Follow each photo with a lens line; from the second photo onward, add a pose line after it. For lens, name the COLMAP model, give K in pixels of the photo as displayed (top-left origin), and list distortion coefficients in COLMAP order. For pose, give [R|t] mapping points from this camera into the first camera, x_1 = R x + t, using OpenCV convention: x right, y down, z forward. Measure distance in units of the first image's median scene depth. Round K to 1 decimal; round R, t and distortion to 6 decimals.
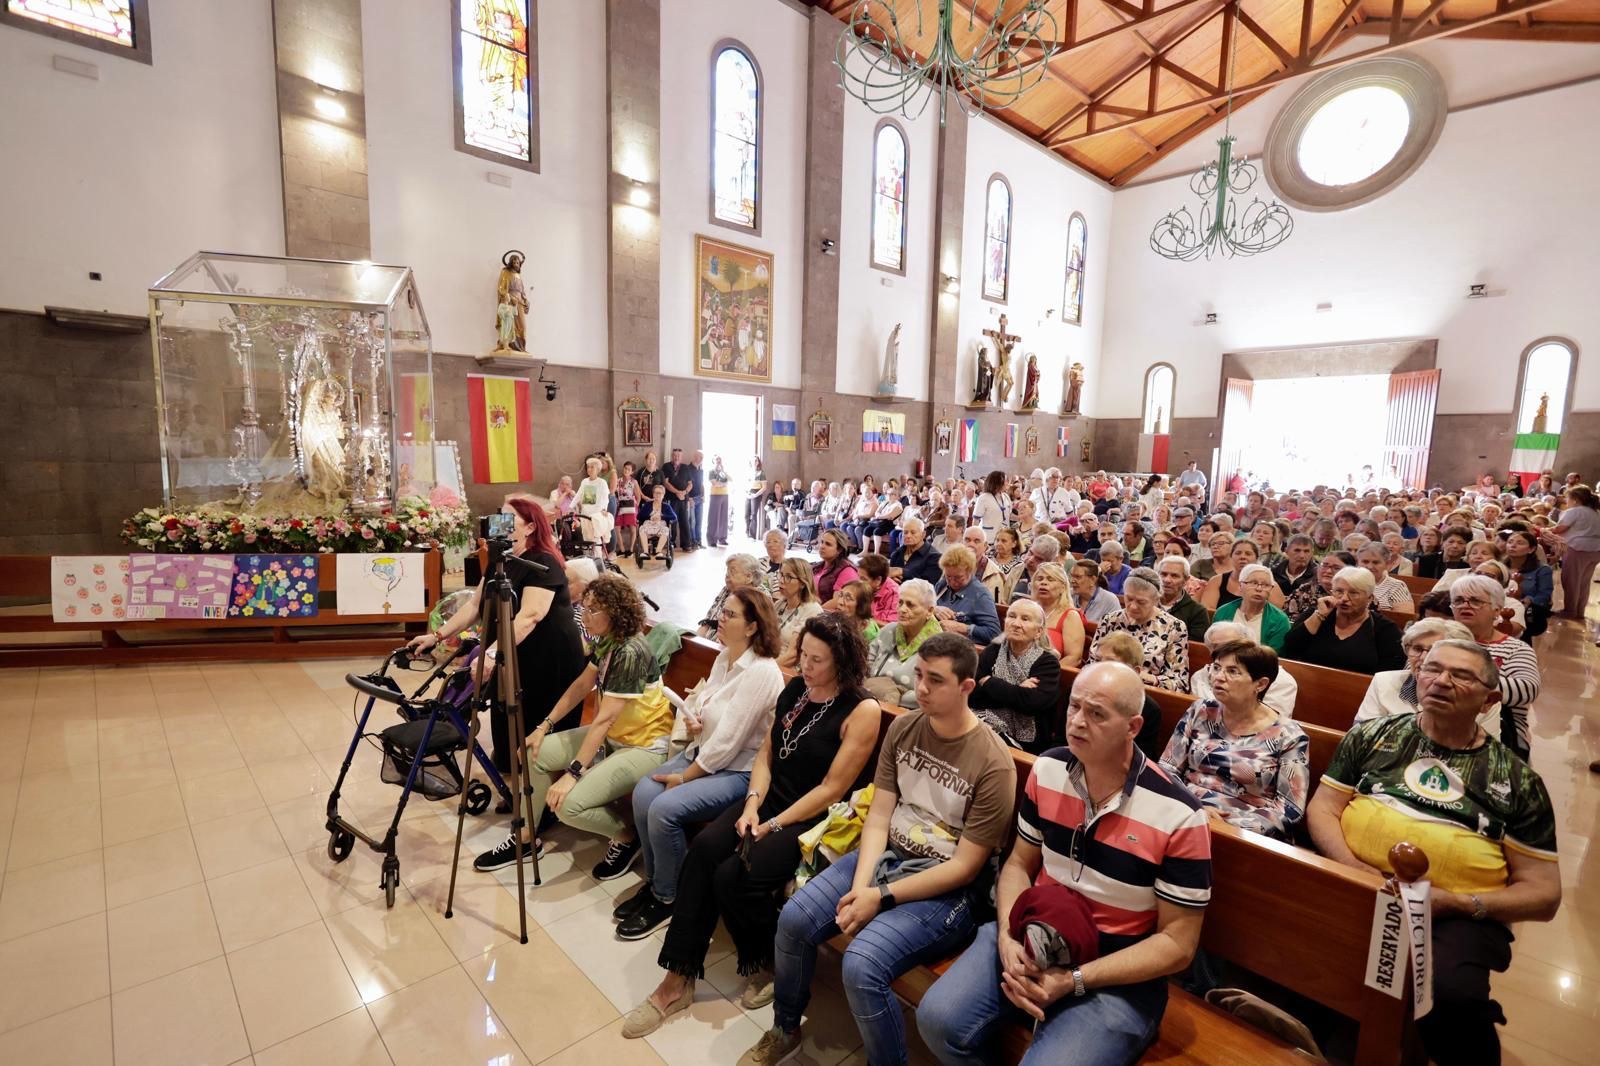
lens RADIAL K [[734.7, 0, 795.3], [0, 734.7, 535.0], [0, 0, 1]] dist [0.000695, 0.000069]
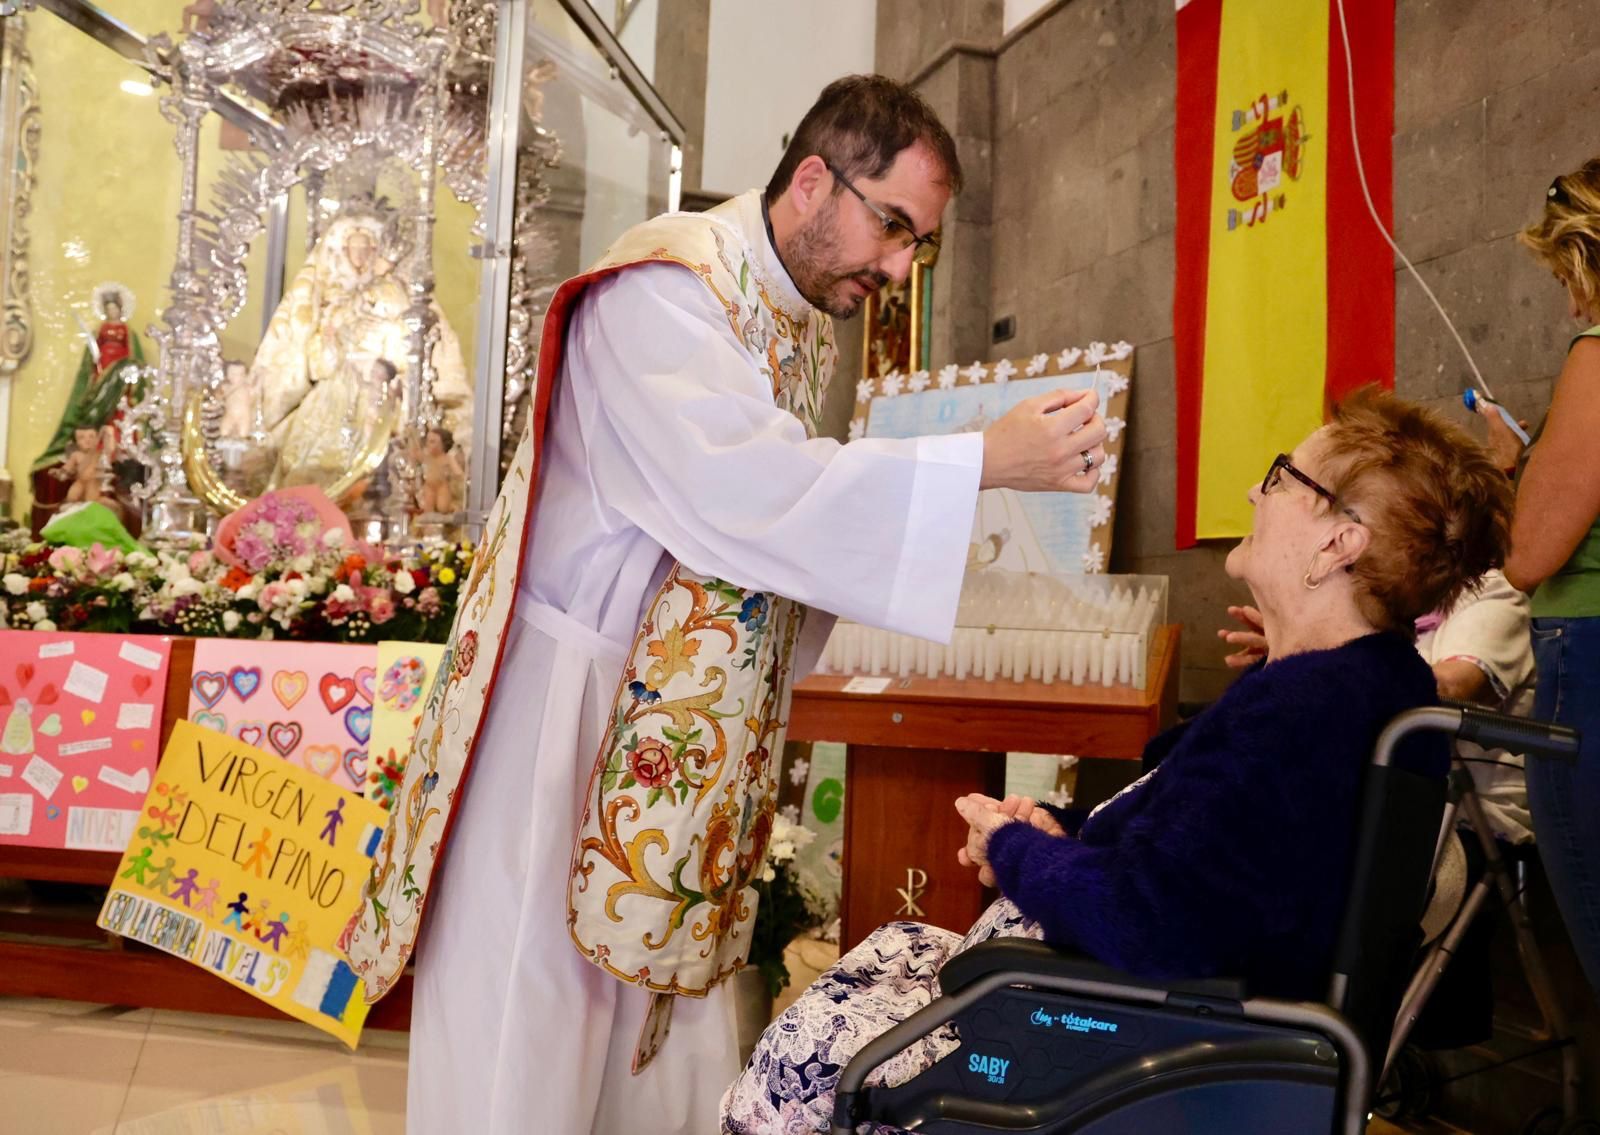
lens RADIAL K [[1513.6, 0, 895.3], [0, 1513.6, 573.3], [0, 0, 1]] dist [-0.102967, 0.084069]
pose [[-0.372082, -0.072229, -0.925385, -0.085847], [-0.151600, 0.988309, -0.016184, -0.069240], [0.915736, 0.134266, -0.378682, 1.580138]]
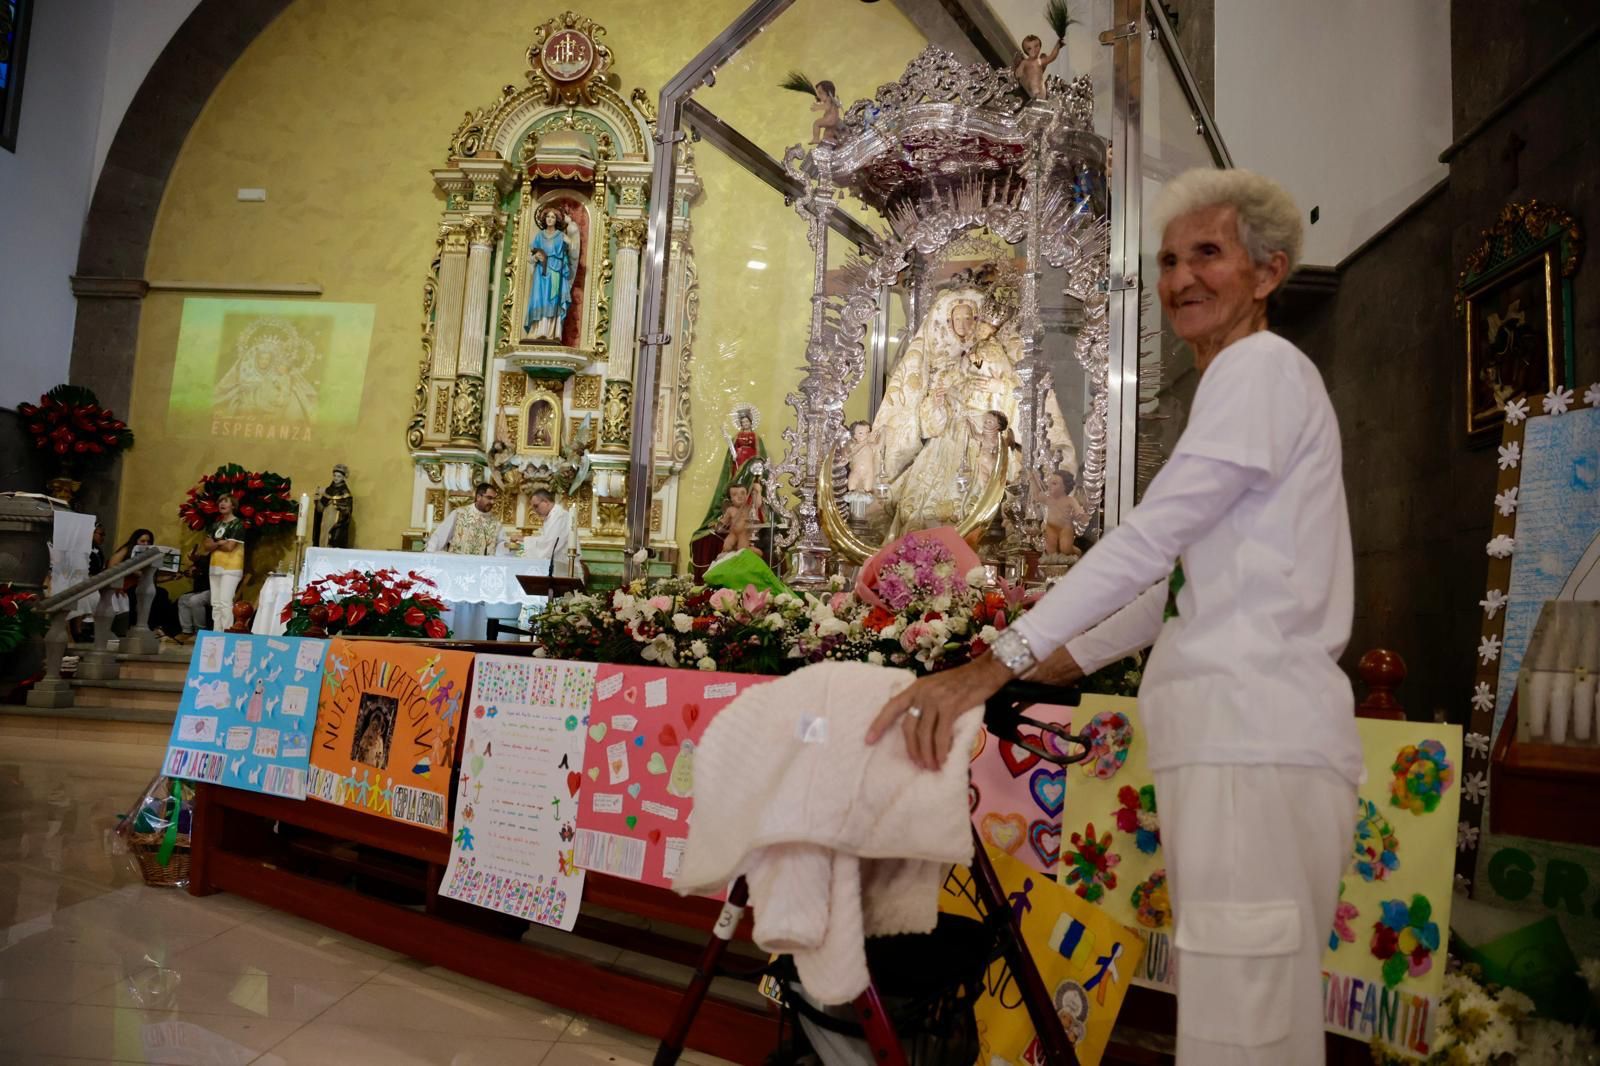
lens RADIAL K [[1095.3, 0, 814.9], [0, 1095.3, 538.1], [0, 0, 1]] dist [-0.088062, 0.055128]
pose [[-0.714097, -0.123684, -0.689033, -0.207265], [-0.147447, 0.988762, -0.024676, -0.054838], [0.684342, 0.083975, -0.724309, 1.419633]]
